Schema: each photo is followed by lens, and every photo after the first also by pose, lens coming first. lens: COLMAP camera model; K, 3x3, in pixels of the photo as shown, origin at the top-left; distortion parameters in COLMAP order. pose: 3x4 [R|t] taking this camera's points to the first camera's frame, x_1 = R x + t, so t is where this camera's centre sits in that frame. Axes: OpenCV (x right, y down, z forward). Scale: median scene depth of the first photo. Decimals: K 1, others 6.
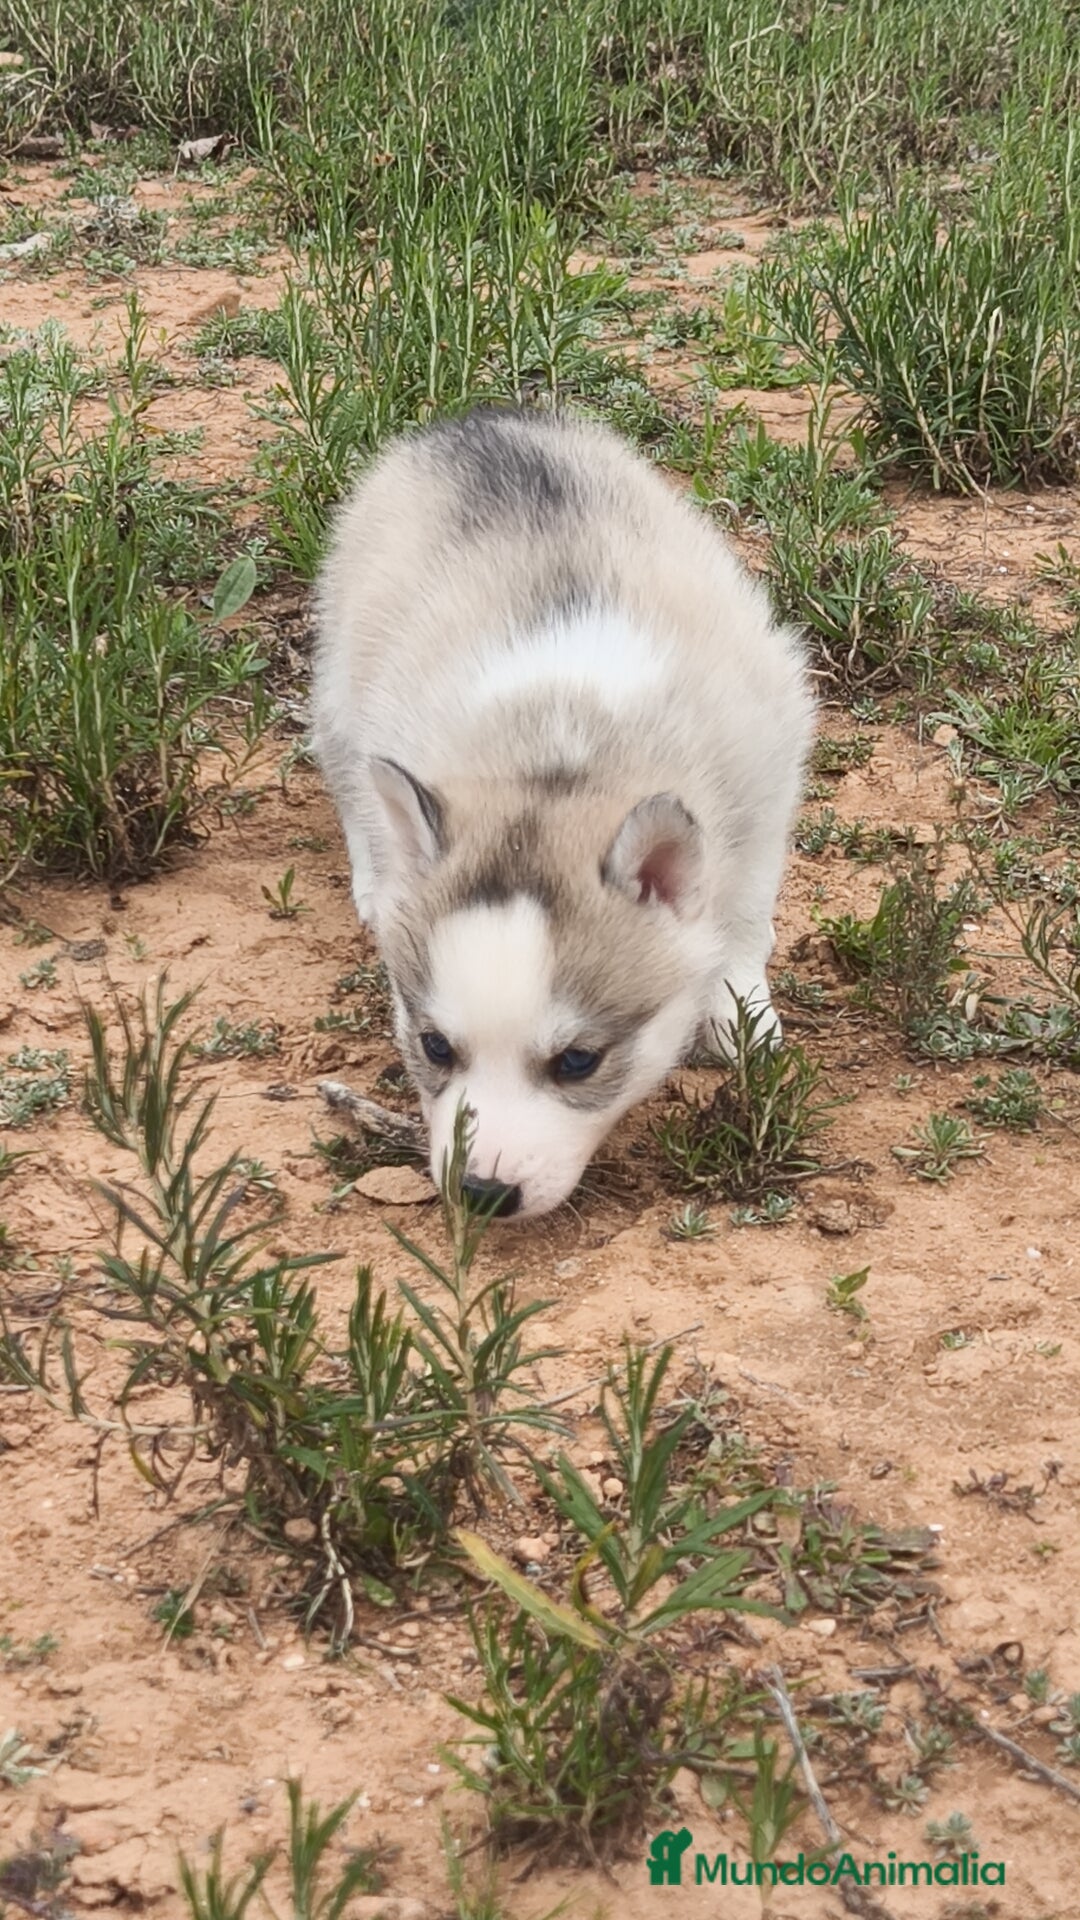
lens RADIAL K [[1653.9, 0, 530.9], [0, 1653.9, 982.2], [0, 0, 1]] dist [-0.026484, 0.010467]
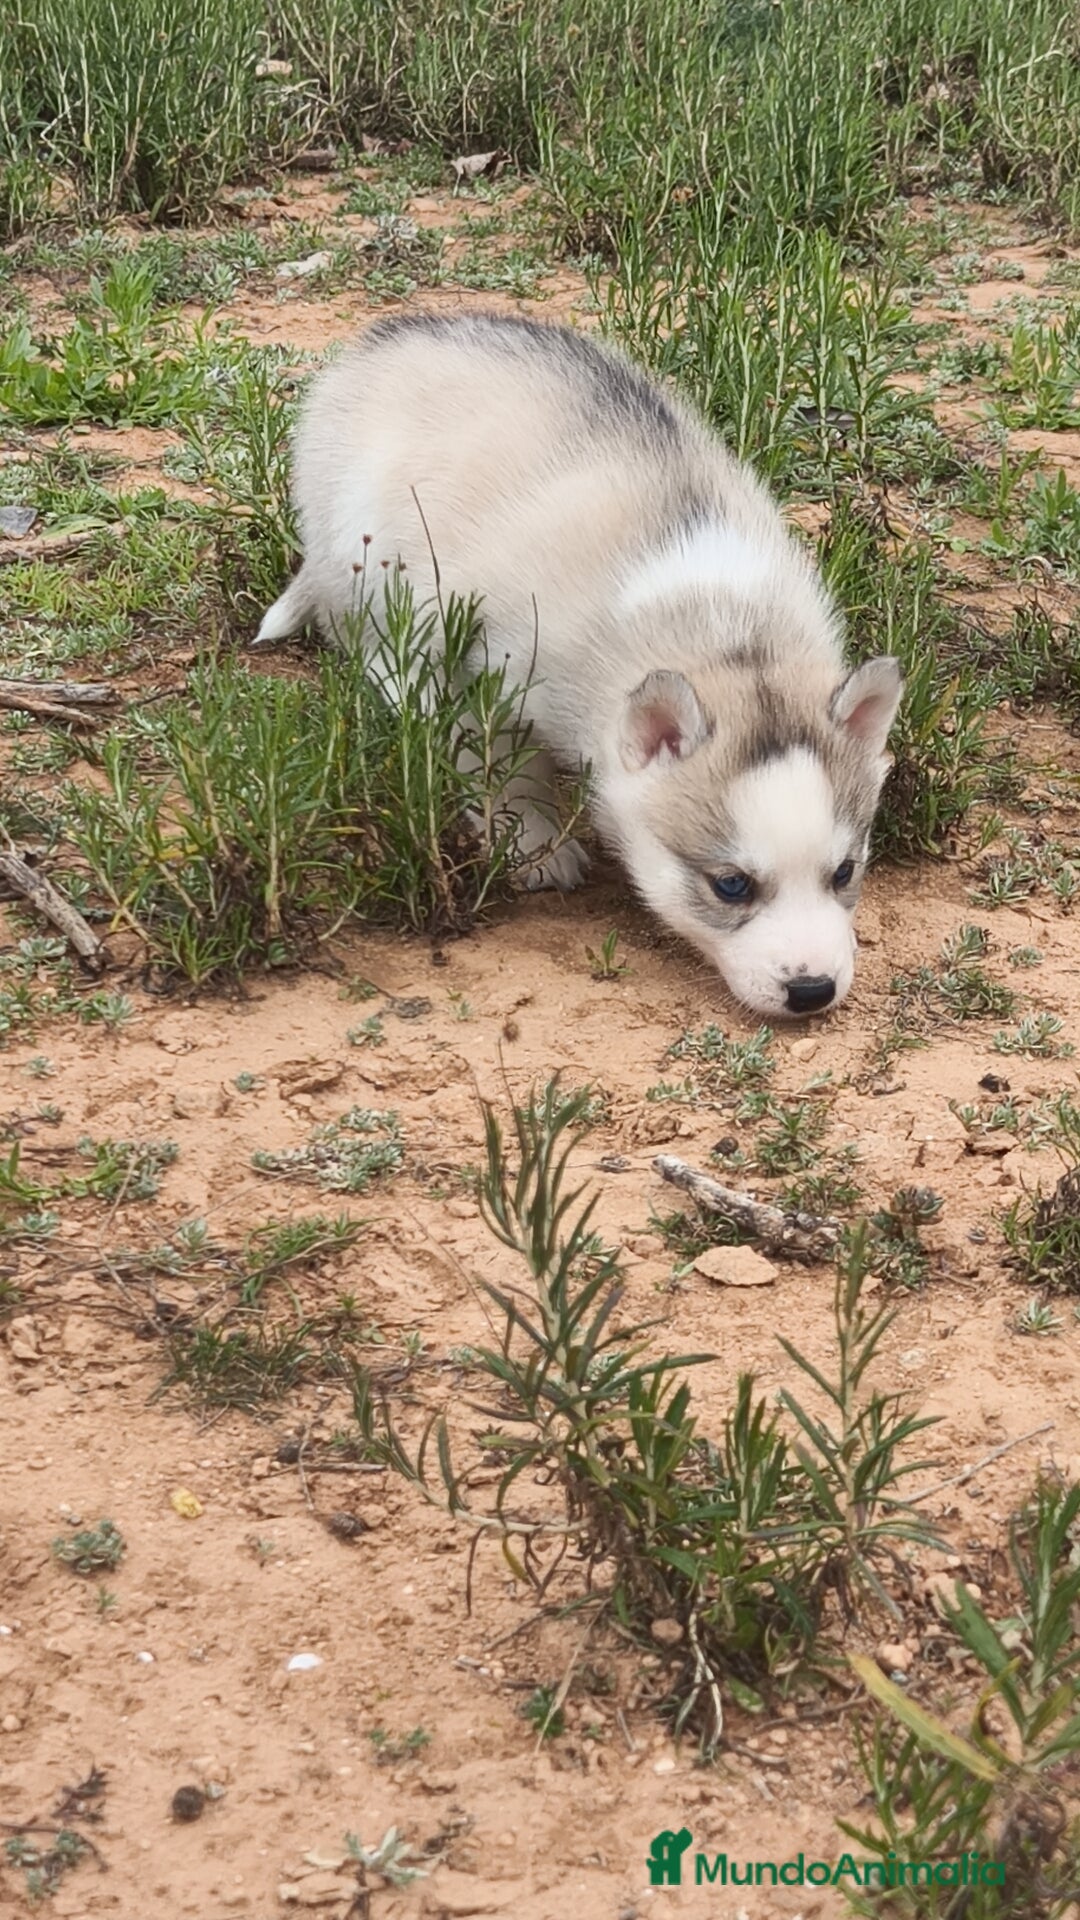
lens RADIAL K [[1653.9, 0, 546.0], [0, 1653.9, 895.5], [0, 0, 1]] dist [-0.026484, 0.010467]
pose [[0.999006, 0.030076, -0.032904, -0.159856], [-0.030113, 0.999546, -0.000617, -0.091013], [0.032870, 0.001607, 0.999458, -0.000910]]
